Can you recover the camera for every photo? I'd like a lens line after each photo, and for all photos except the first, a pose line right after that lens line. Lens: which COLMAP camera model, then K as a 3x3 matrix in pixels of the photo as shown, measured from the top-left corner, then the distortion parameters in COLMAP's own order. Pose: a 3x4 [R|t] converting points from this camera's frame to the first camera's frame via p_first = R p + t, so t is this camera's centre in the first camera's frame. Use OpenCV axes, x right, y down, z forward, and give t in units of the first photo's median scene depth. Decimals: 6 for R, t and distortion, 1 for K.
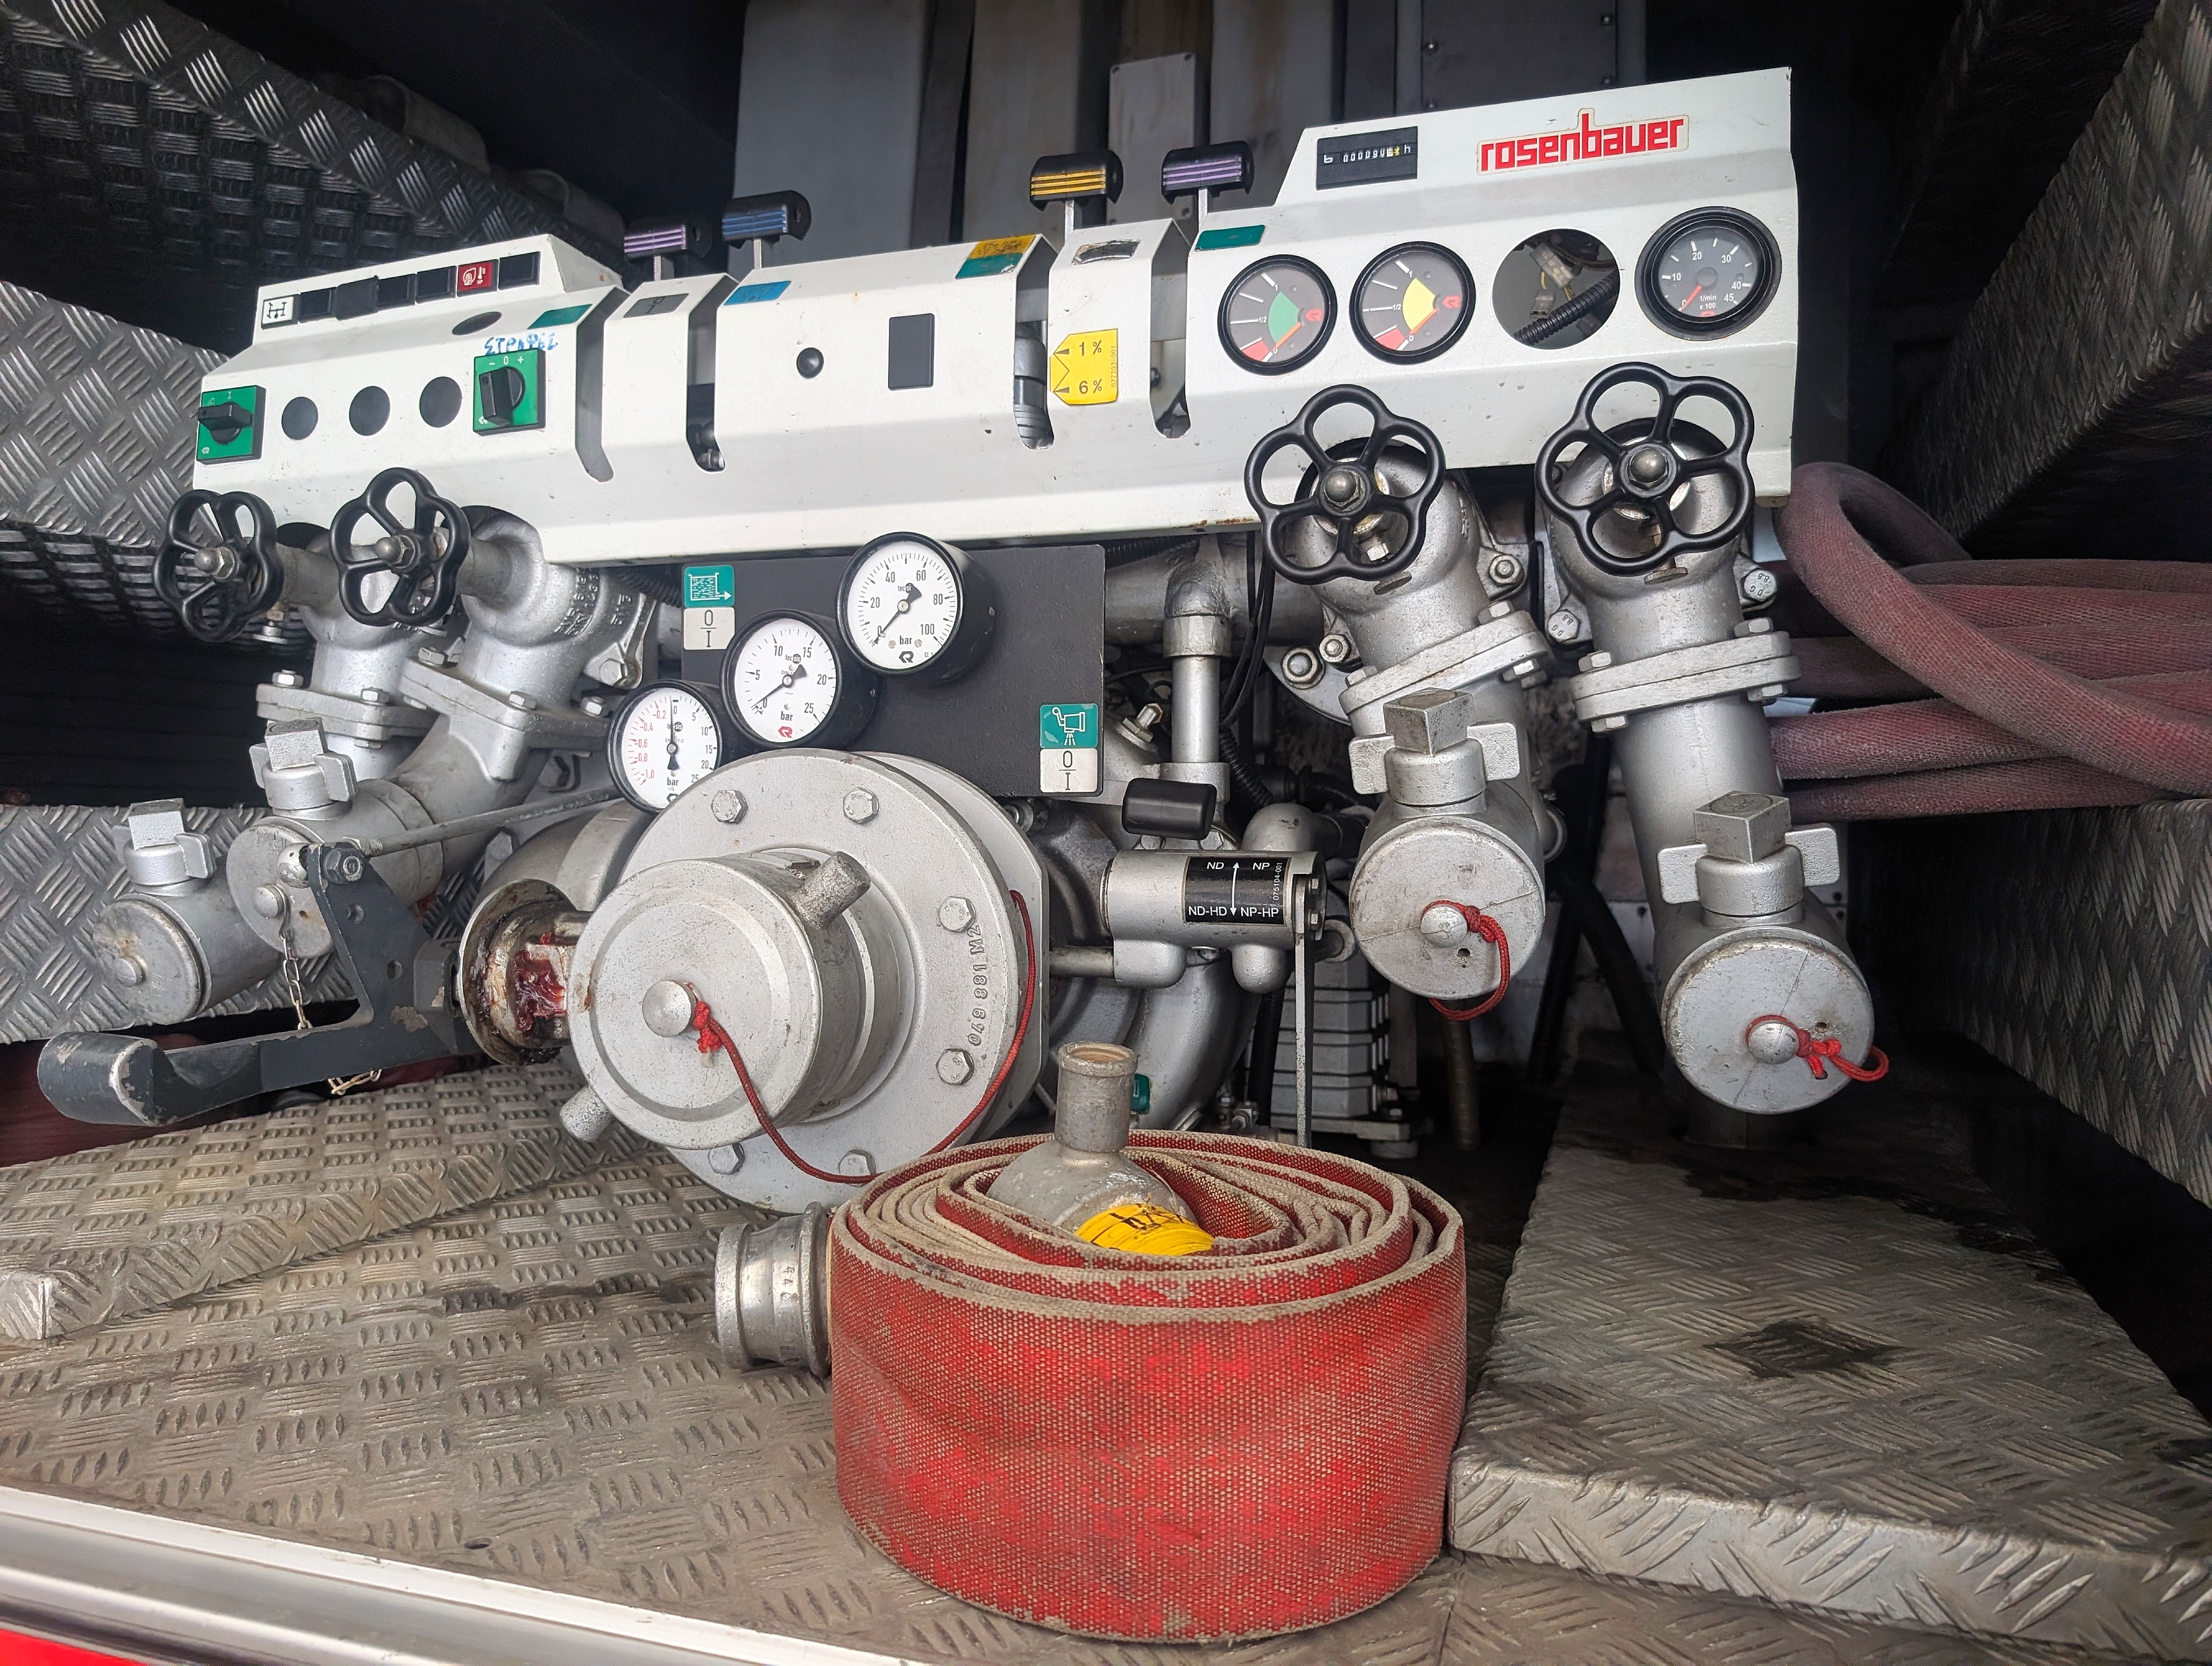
lens RADIAL K [[1559.0, 0, 1106.0], [0, 1559.0, 833.0], [0, 0, 1]] dist [-0.068912, -0.001057]
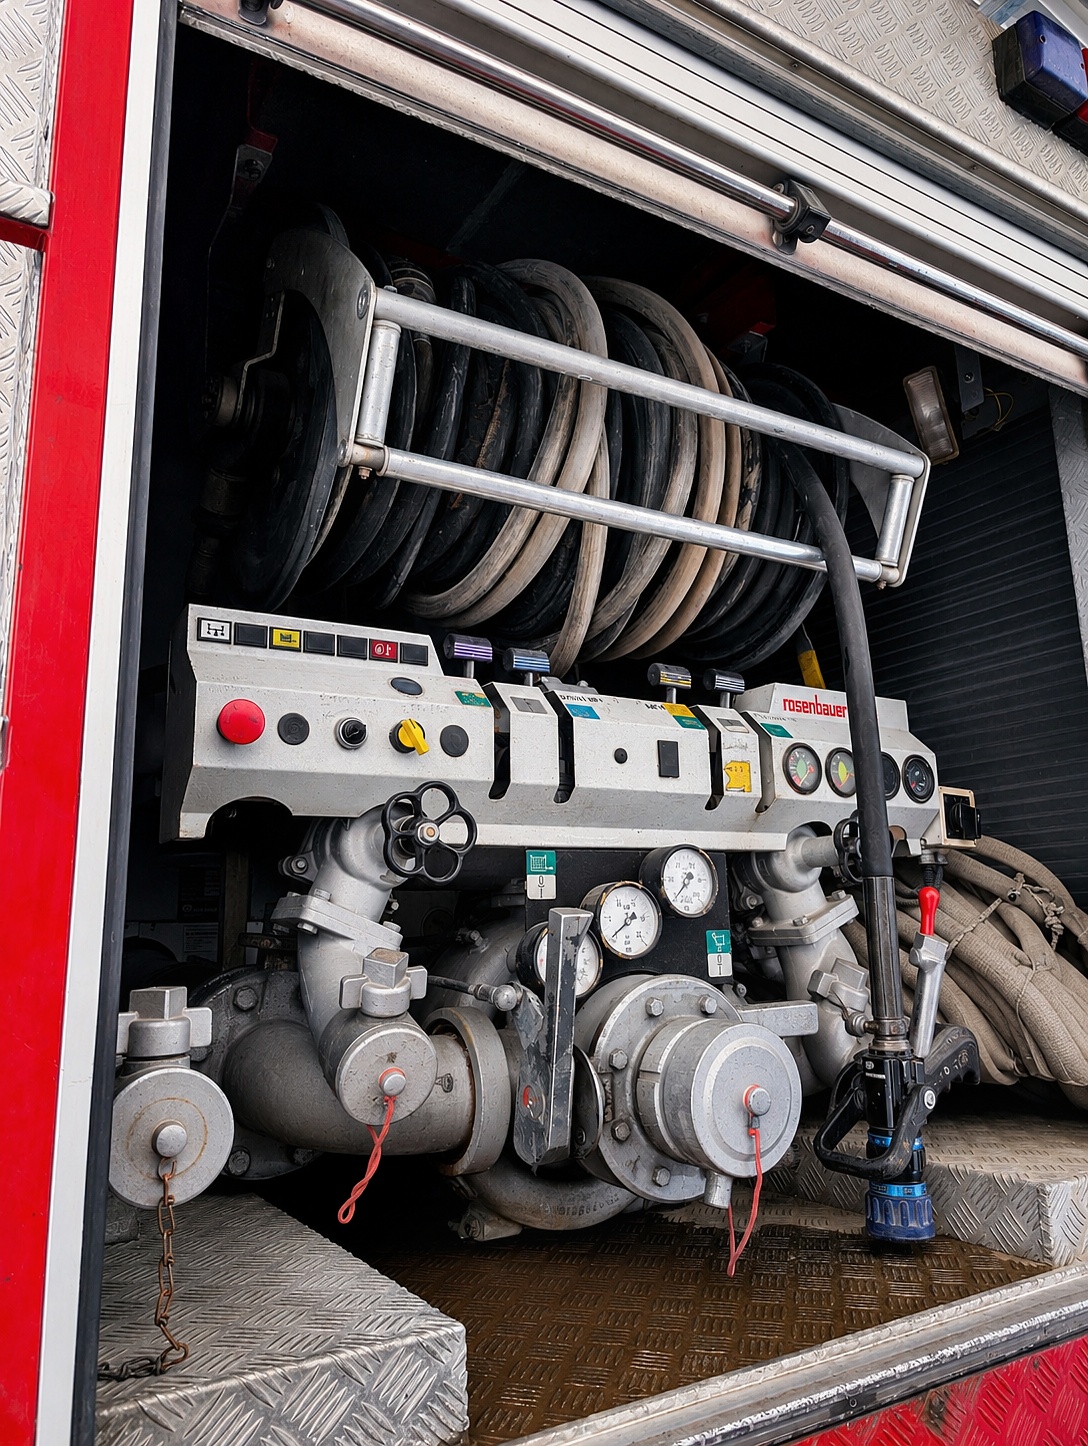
lens RADIAL K [[1035.2, 0, 544.0], [0, 1035.2, 723.0], [0, 0, 1]] dist [0.000723, 0.000053]
pose [[0.633777, 0.134173, 0.761790, -1.281402], [0.031884, 0.979473, -0.199039, -0.087176], [-0.772858, 0.150435, 0.616489, 0.266805]]
